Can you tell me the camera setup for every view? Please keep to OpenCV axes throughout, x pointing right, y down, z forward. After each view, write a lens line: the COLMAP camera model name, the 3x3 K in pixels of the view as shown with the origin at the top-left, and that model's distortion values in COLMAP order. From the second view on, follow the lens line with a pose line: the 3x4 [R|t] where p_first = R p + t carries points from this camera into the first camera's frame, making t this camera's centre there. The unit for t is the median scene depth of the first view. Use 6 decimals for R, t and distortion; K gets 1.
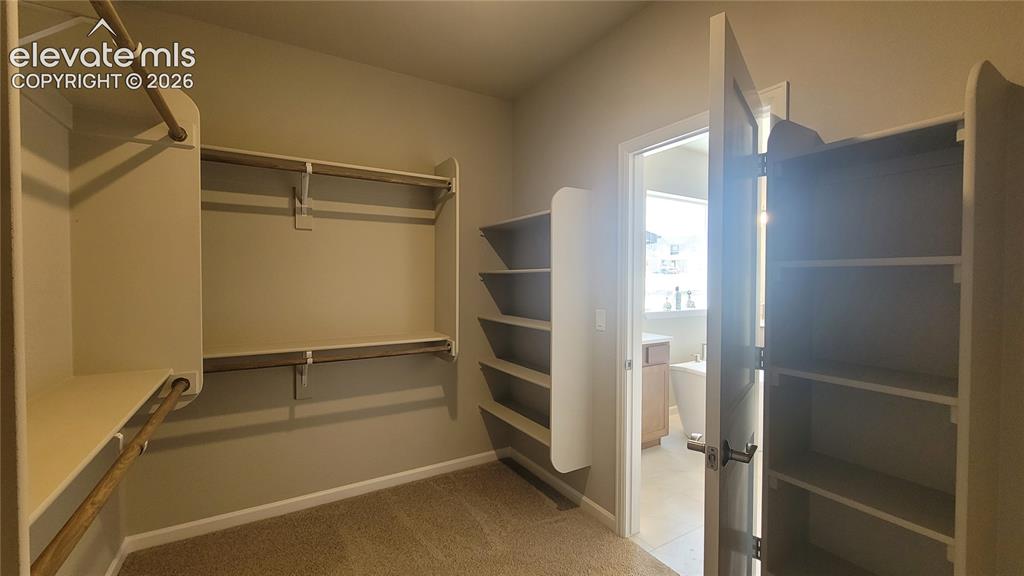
lens RADIAL K [[415.7, 0, 514.7], [0, 415.7, 288.6], [0, 0, 1]] dist [-0.001481, -0.000344]
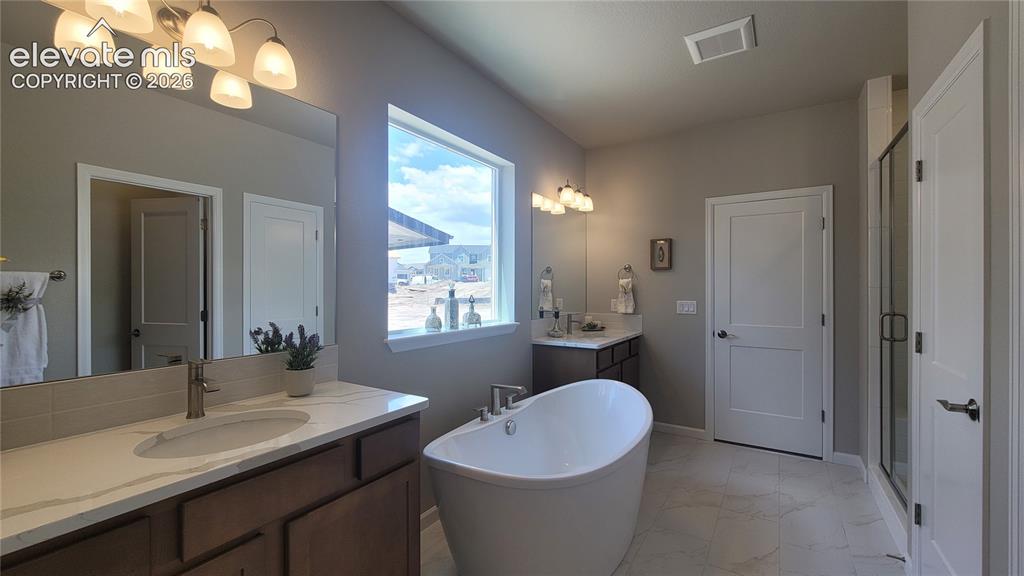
lens RADIAL K [[415.7, 0, 514.7], [0, 415.7, 288.6], [0, 0, 1]] dist [-0.001481, -0.000344]
pose [[0.893943, 0.000592, 0.448181, 0.205360], [0.007804, 0.999827, -0.016886, 0.003991], [-0.448114, 0.018593, 0.893783, 0.429460]]
